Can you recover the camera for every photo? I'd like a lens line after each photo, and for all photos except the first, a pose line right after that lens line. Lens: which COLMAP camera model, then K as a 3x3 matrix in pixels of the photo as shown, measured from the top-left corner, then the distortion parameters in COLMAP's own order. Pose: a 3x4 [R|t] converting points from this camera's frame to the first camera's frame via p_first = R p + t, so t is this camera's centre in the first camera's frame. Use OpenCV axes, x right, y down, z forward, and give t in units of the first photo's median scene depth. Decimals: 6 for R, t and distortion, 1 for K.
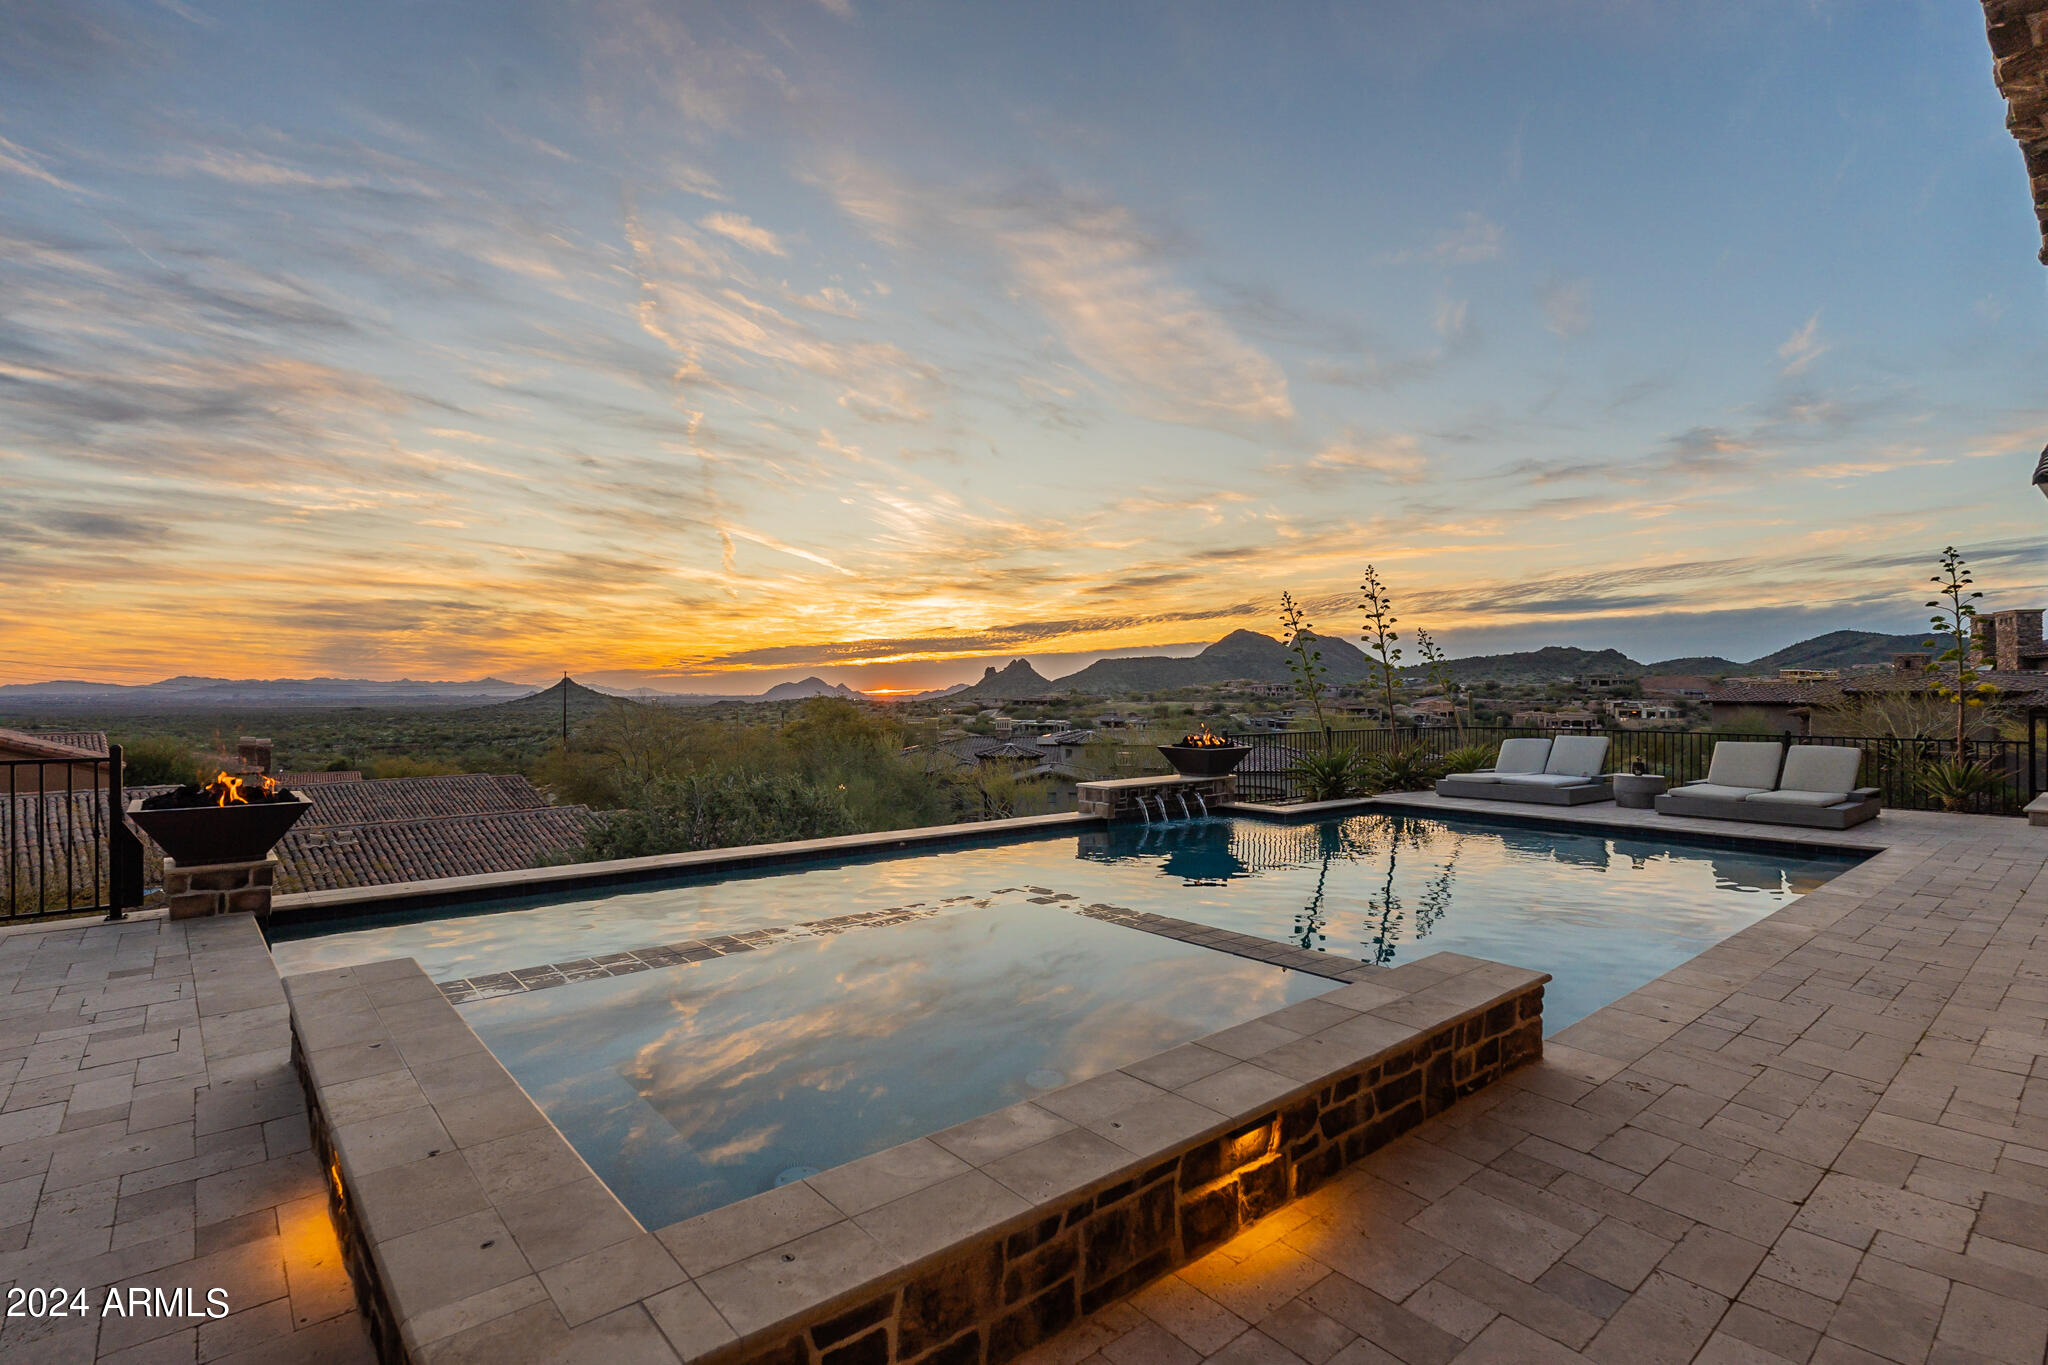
lens RADIAL K [[970.2, 0, 1016.9], [0, 970.2, 663.1], [0, 0, 1]] dist [-0.000843, 0.000243]
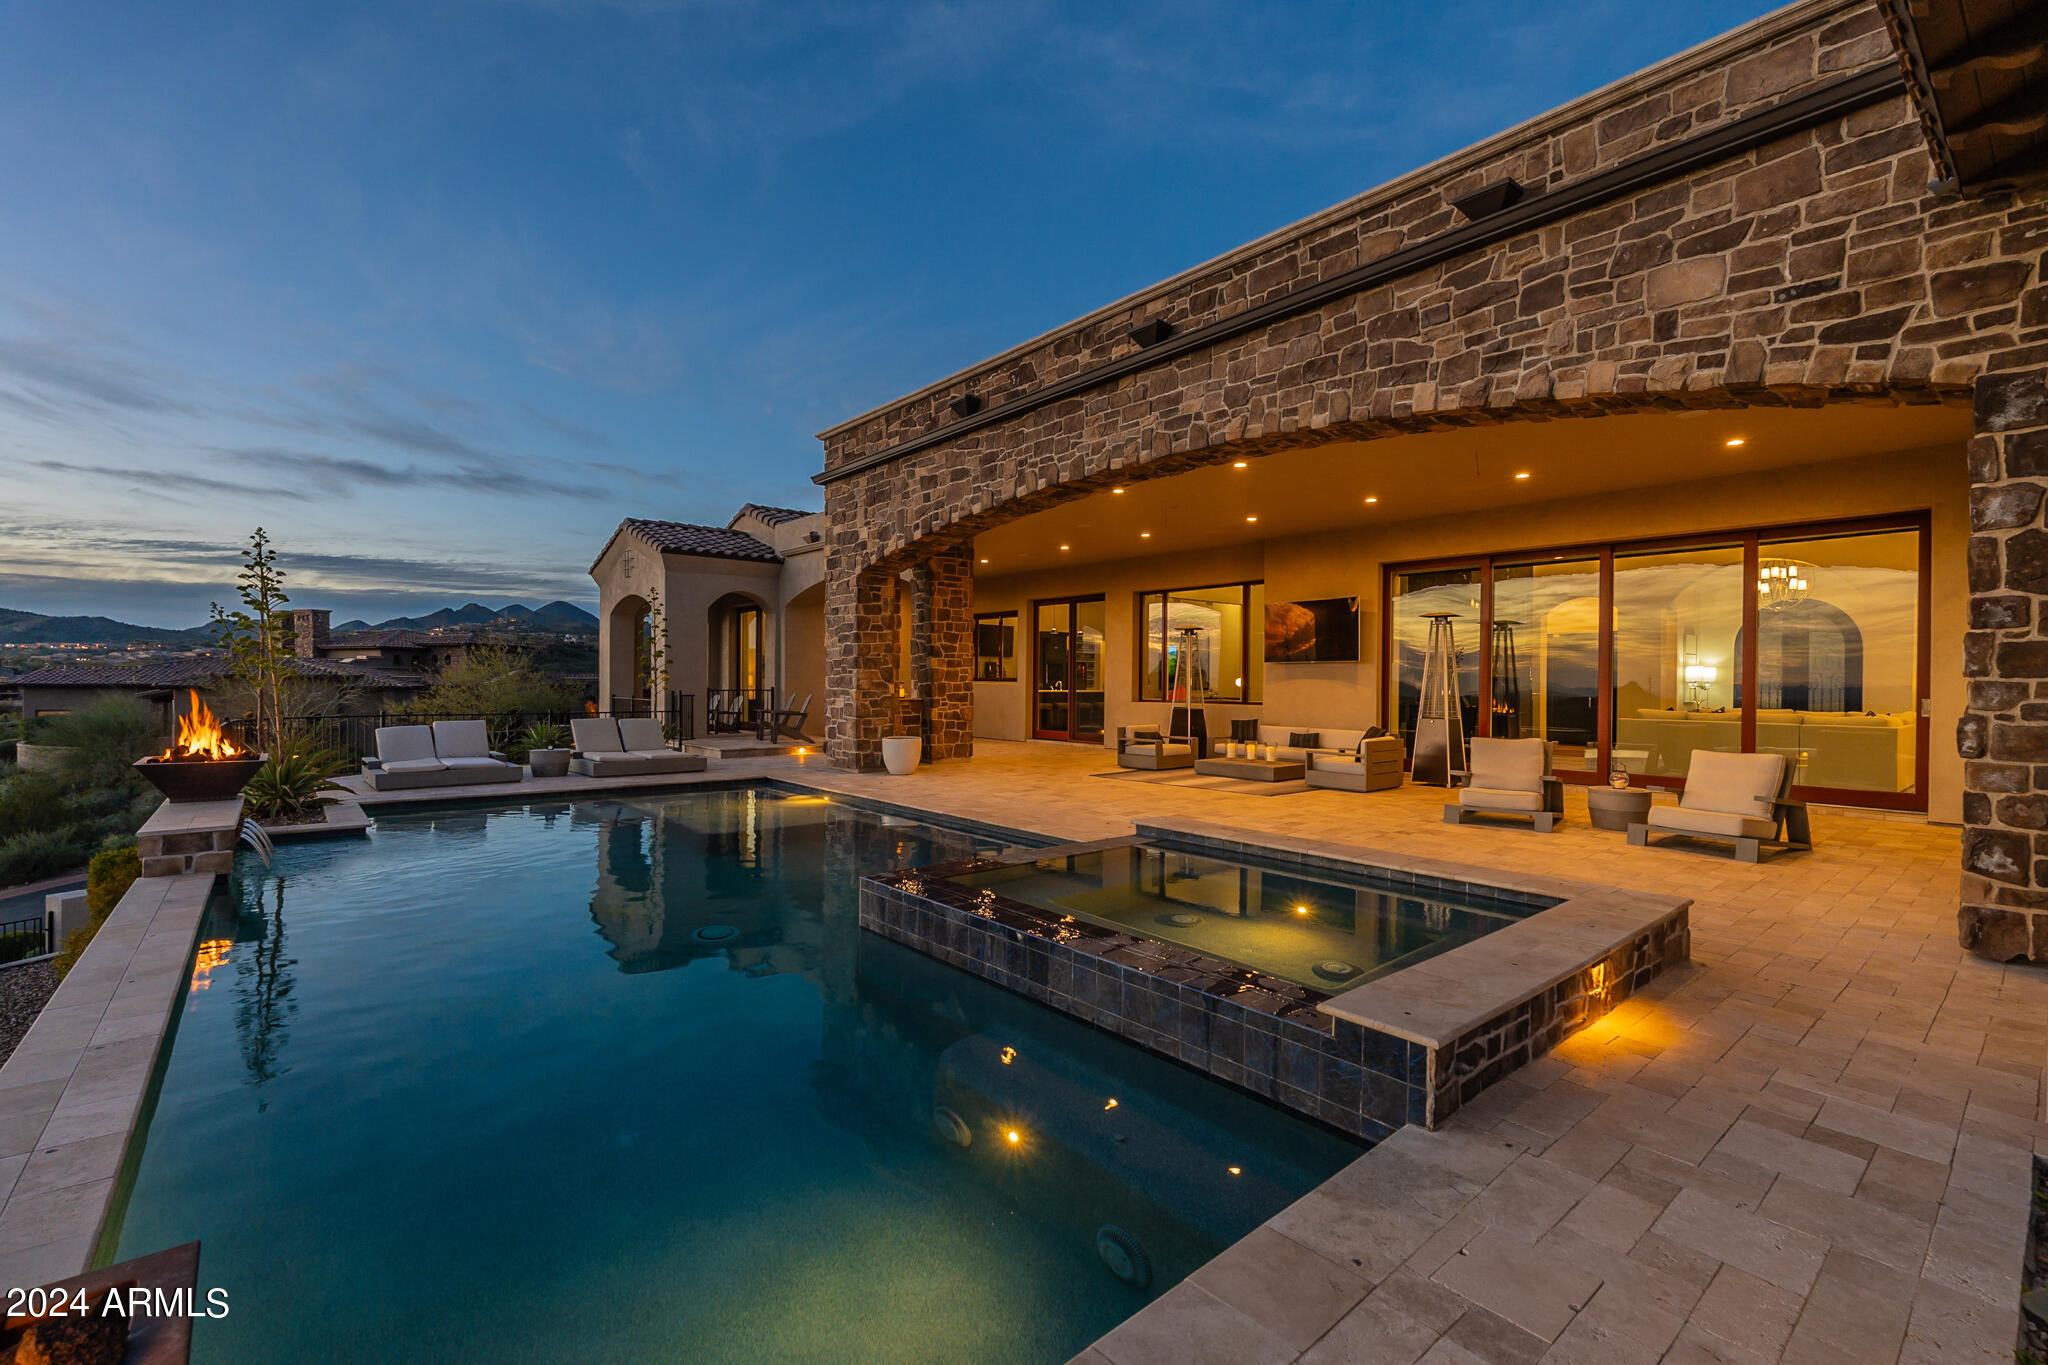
lens RADIAL K [[897.6, 0, 1010.7], [0, 897.6, 681.9], [0, 0, 1]] dist [0.002370, -0.000449]
pose [[0.011160, -0.003618, 0.999931, -0.469999], [-0.036230, 0.999335, 0.004020, 0.005660], [-0.999281, -0.036272, 0.011021, 0.416934]]
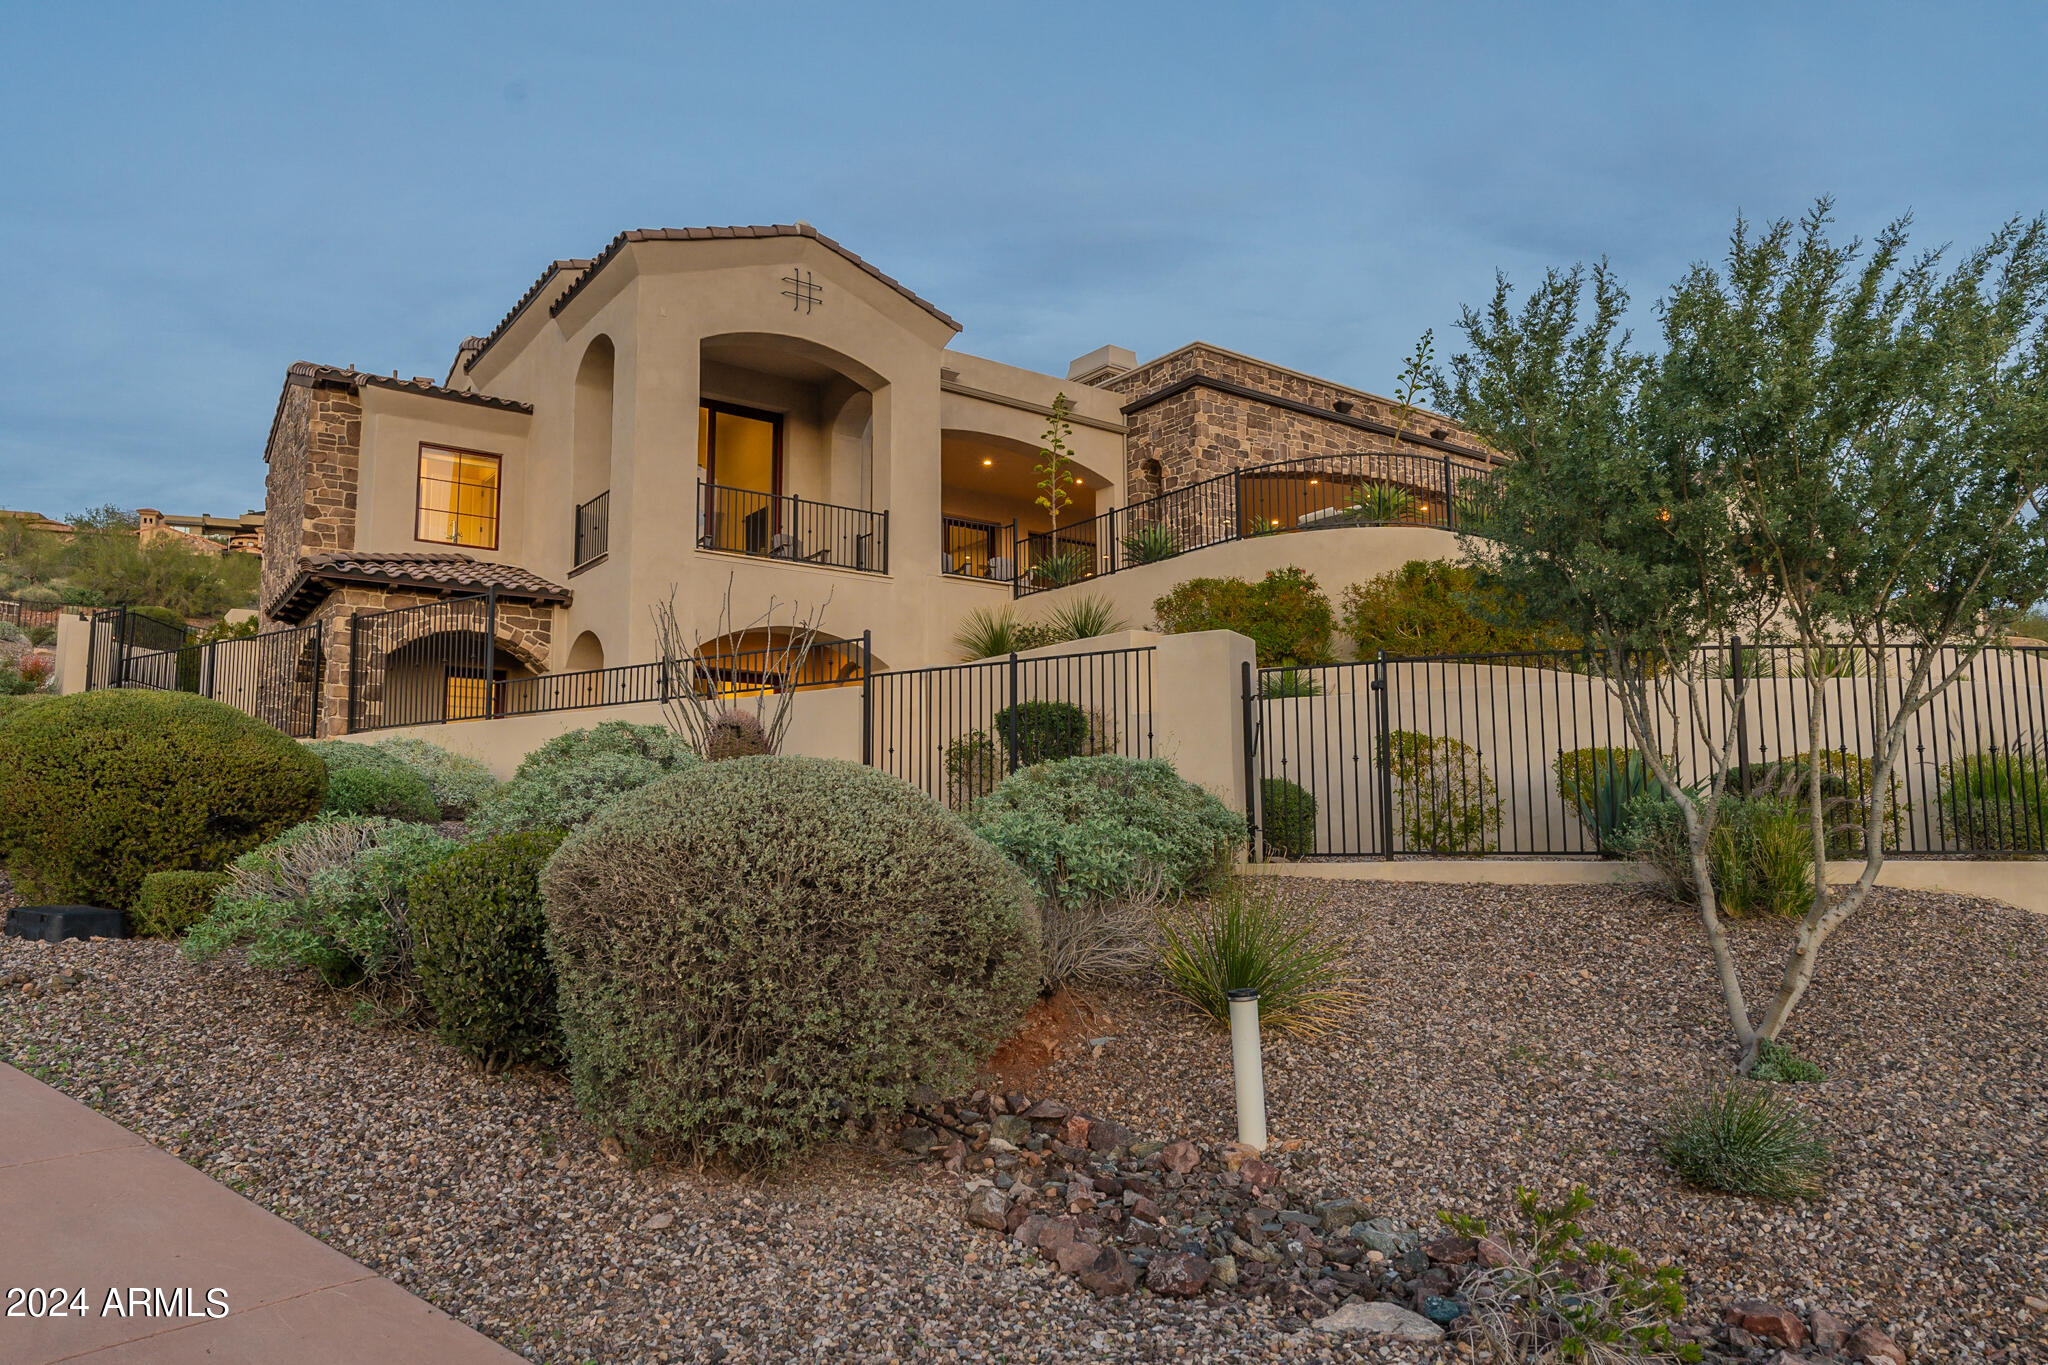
lens RADIAL K [[1374.6, 0, 1024.0], [0, 1374.6, 682.5], [0, 0, 1]] dist [-0.002266, -0.001183]
pose [[-0.997865, 0.011029, 0.064376, 0.904333], [0.000497, 0.986896, -0.161357, 0.567480], [-0.065312, -0.160981, -0.984794, 2.789595]]
